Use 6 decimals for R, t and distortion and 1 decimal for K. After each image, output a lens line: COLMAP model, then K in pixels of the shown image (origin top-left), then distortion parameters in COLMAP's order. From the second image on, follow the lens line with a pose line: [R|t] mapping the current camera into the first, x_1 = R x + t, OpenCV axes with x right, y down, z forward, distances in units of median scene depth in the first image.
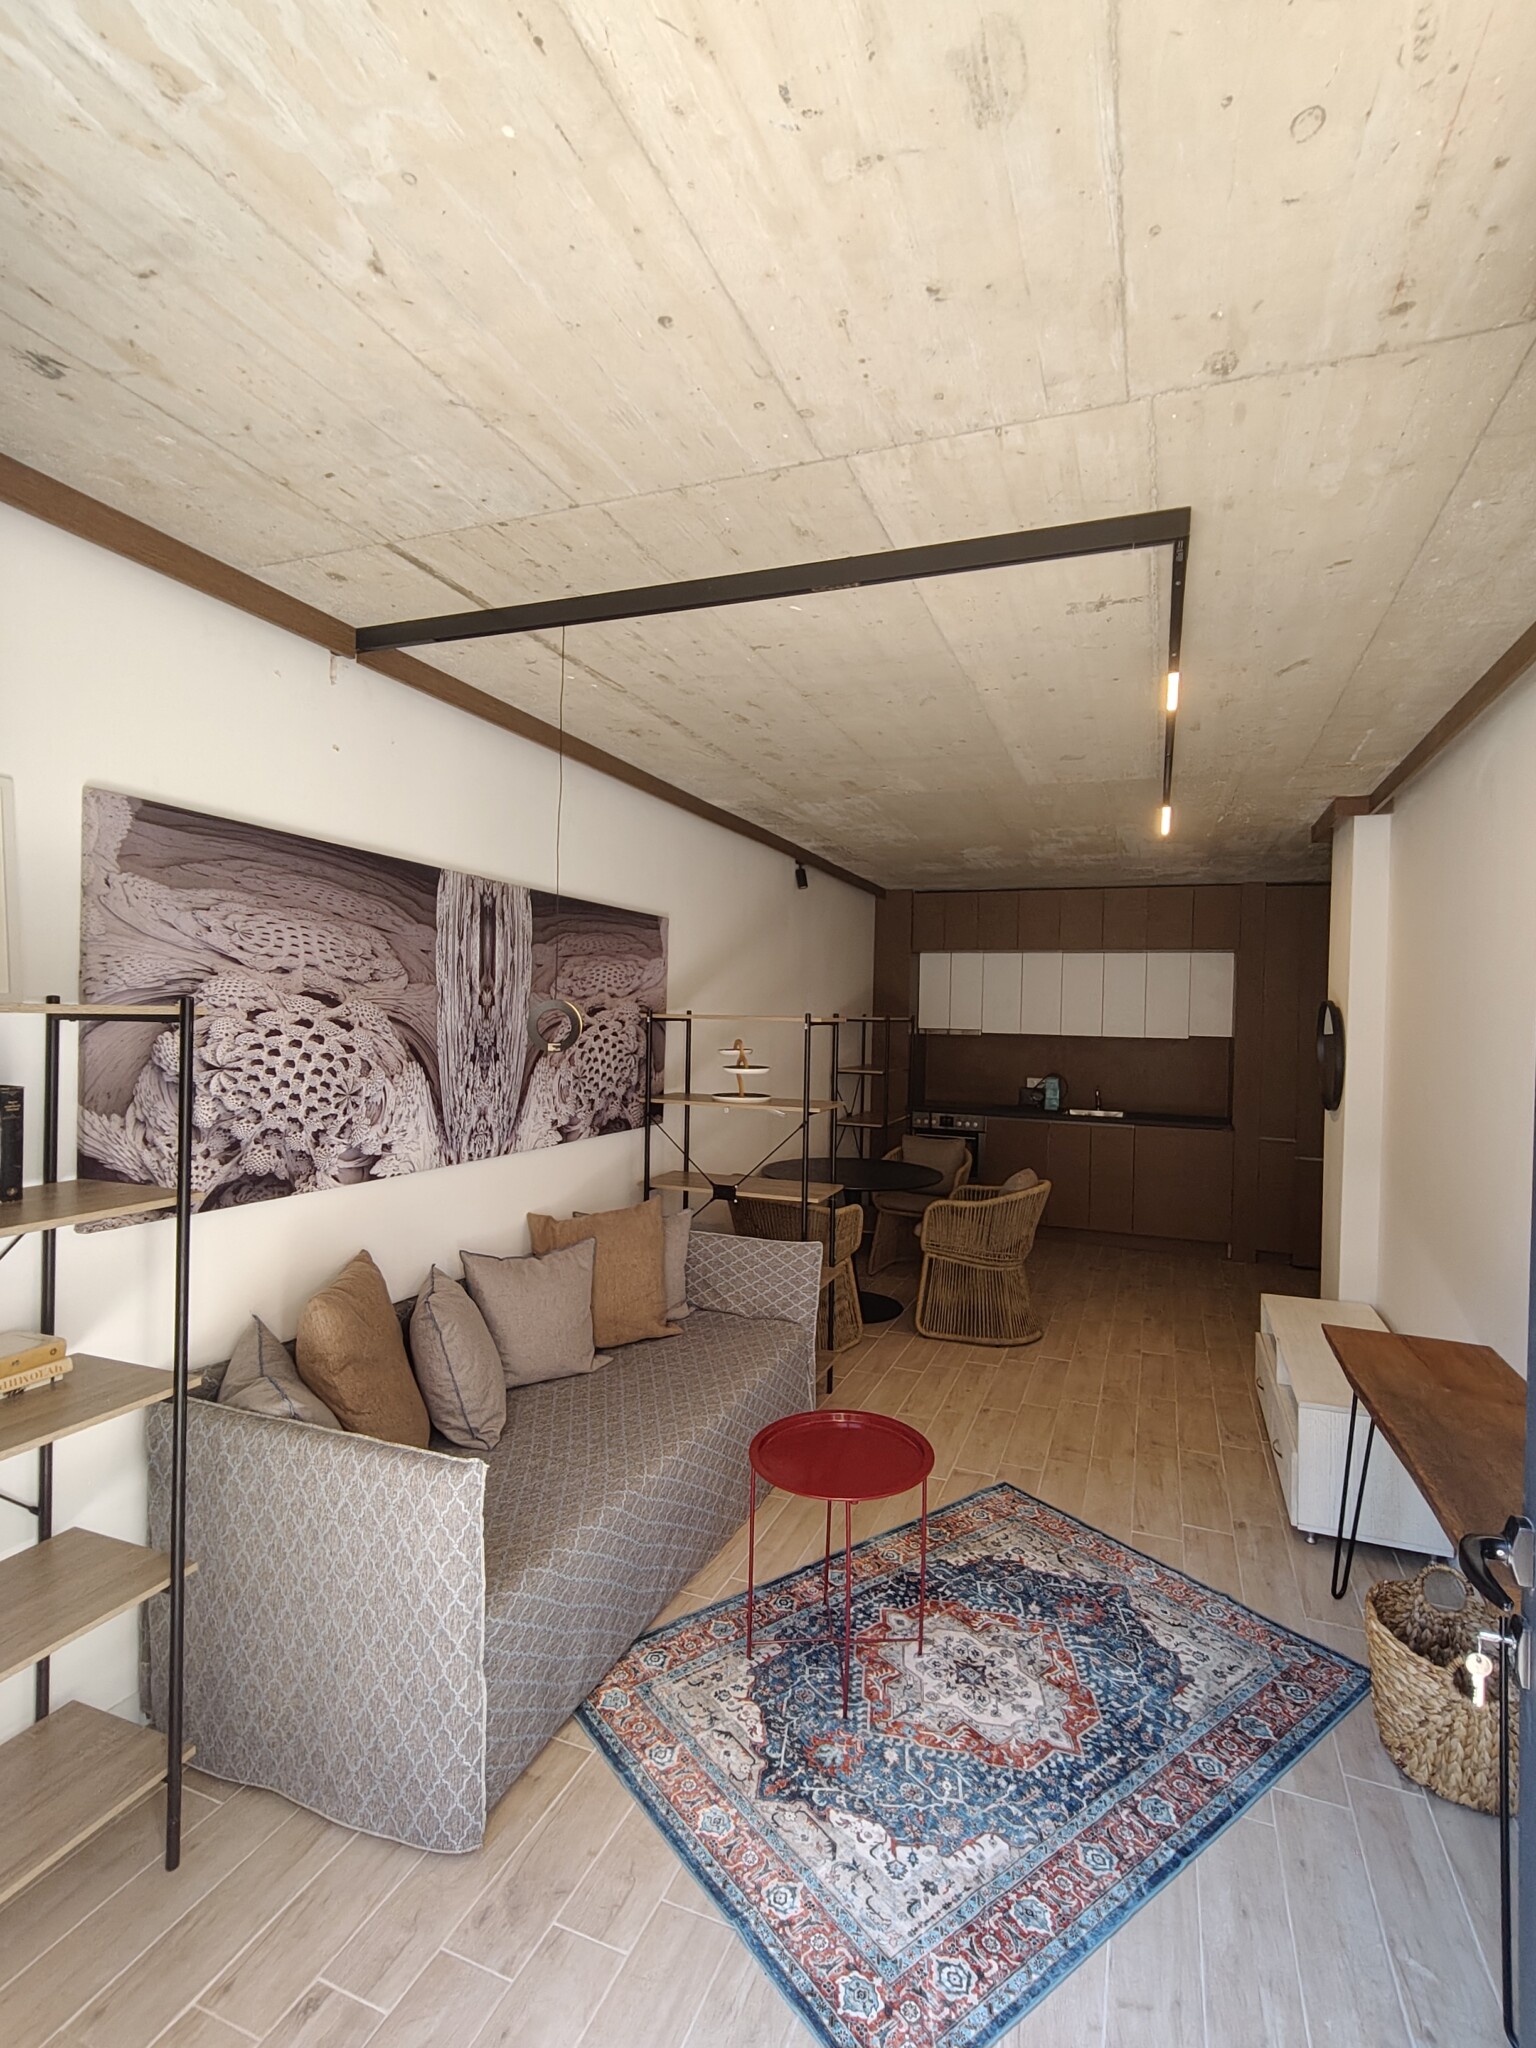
lens RADIAL K [[972.8, 0, 761.8], [0, 972.8, 1017.3], [0, 0, 1]] dist [0.001345, 0.000052]
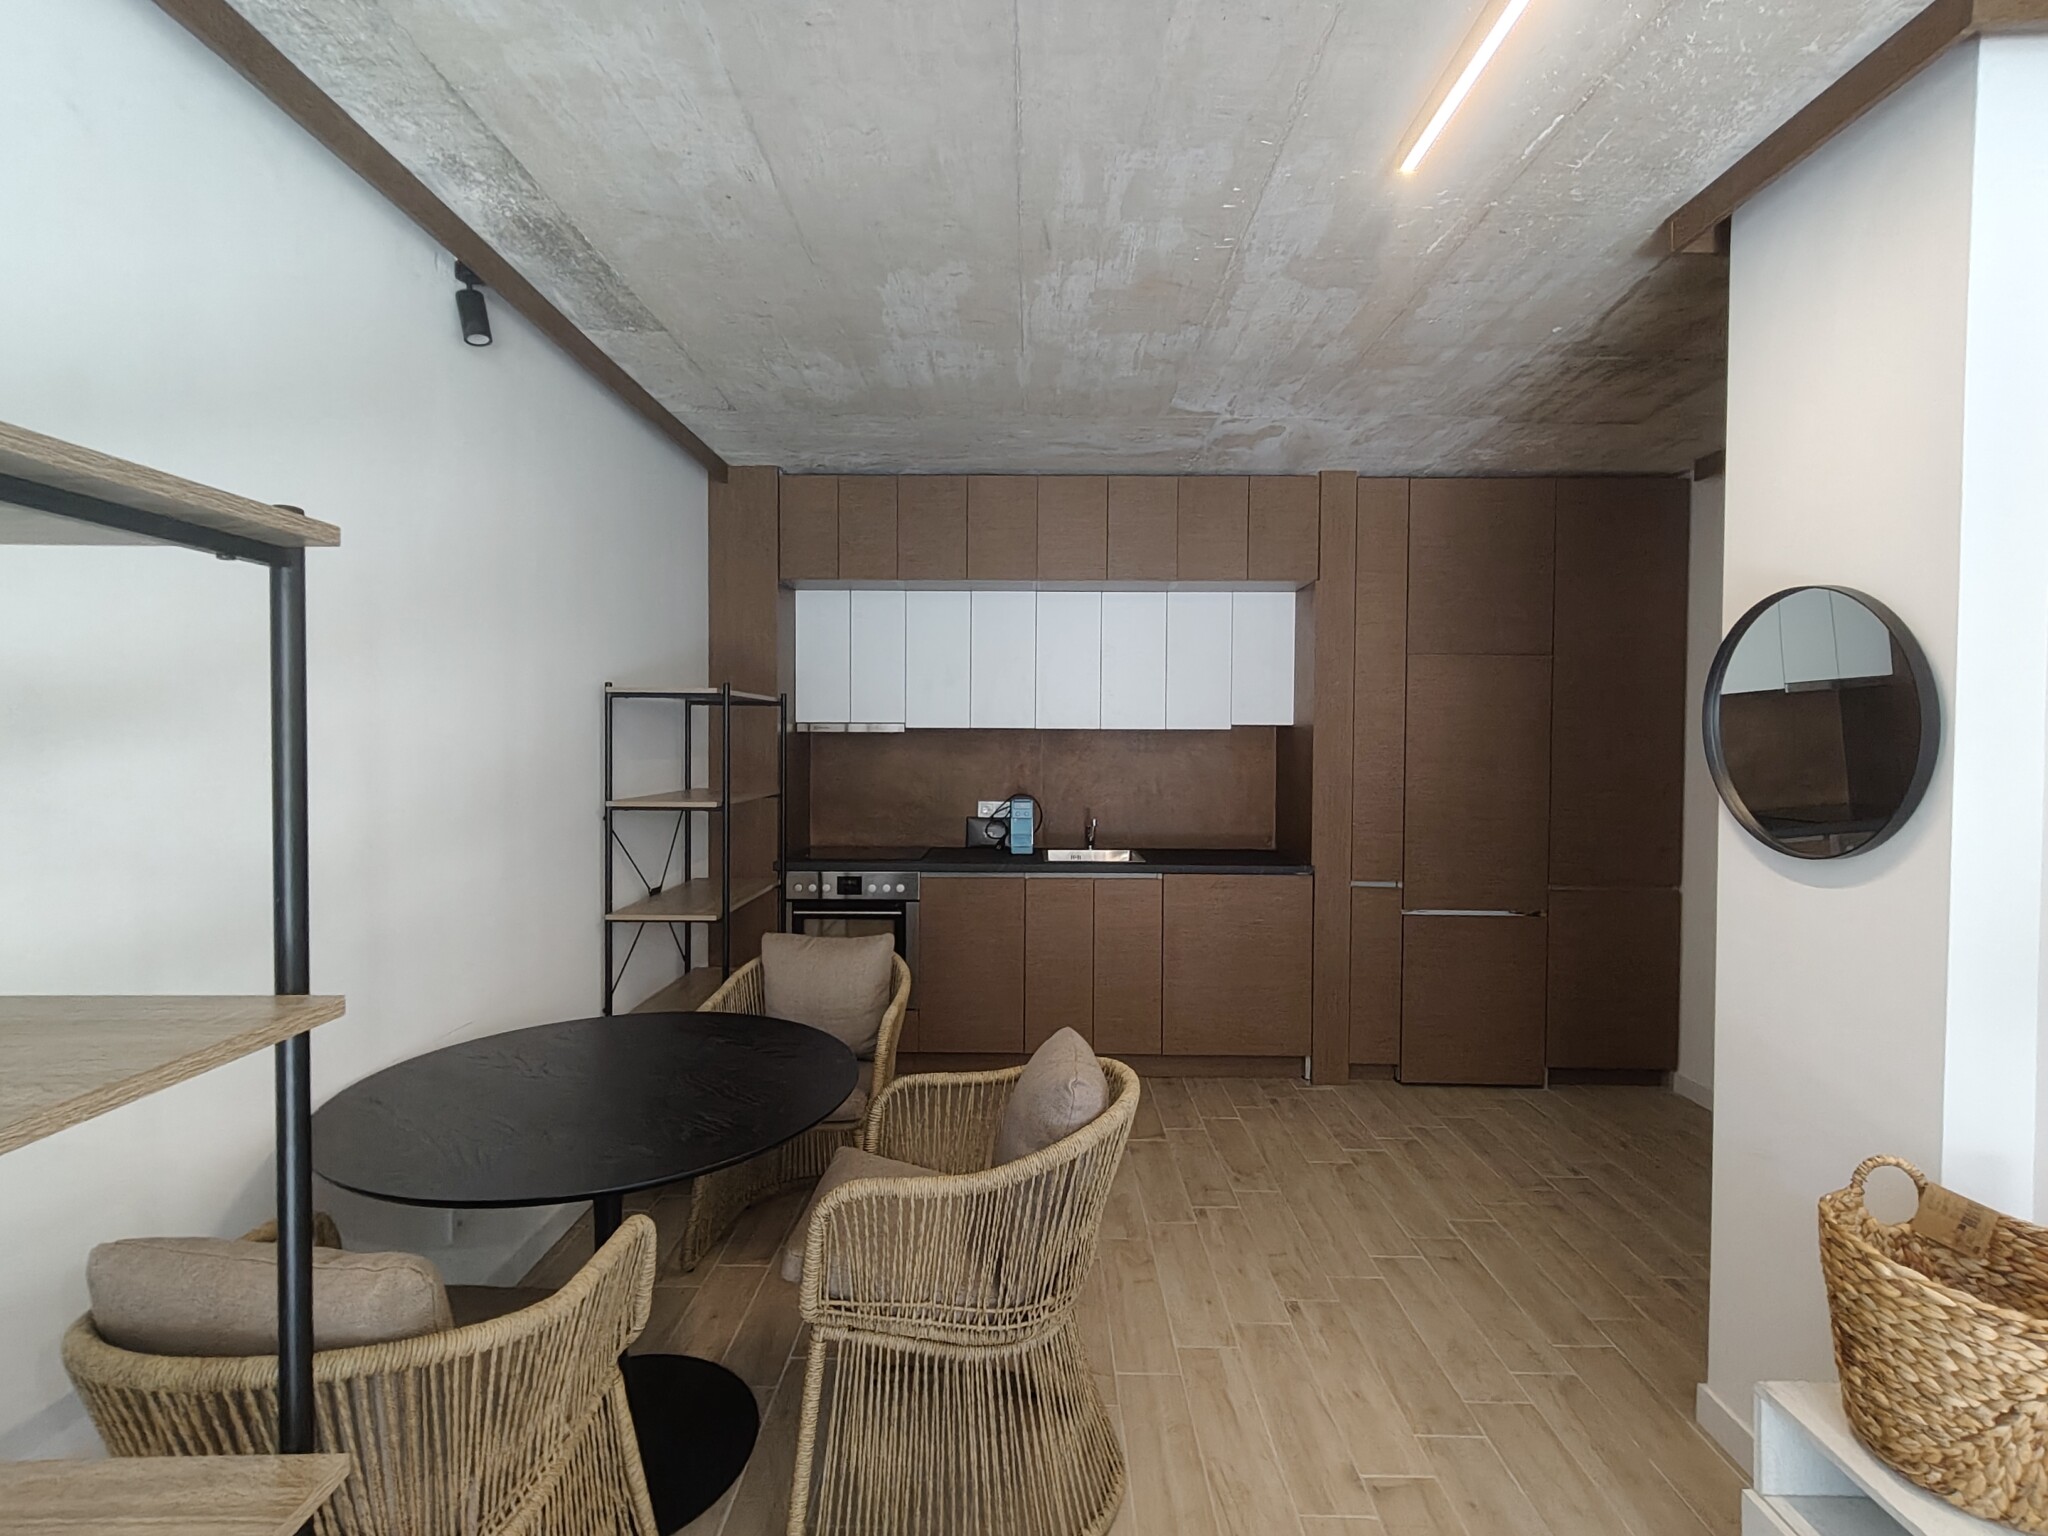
lens RADIAL K [[972.8, 0, 1016.6], [0, 972.8, 756.9], [0, 0, 1]] dist [0.001345, 0.000052]
pose [[0.930373, -0.024361, 0.365805, 0.079694], [0.017742, 0.999613, 0.021447, 0.023567], [-0.366185, -0.013464, 0.930445, 0.460953]]
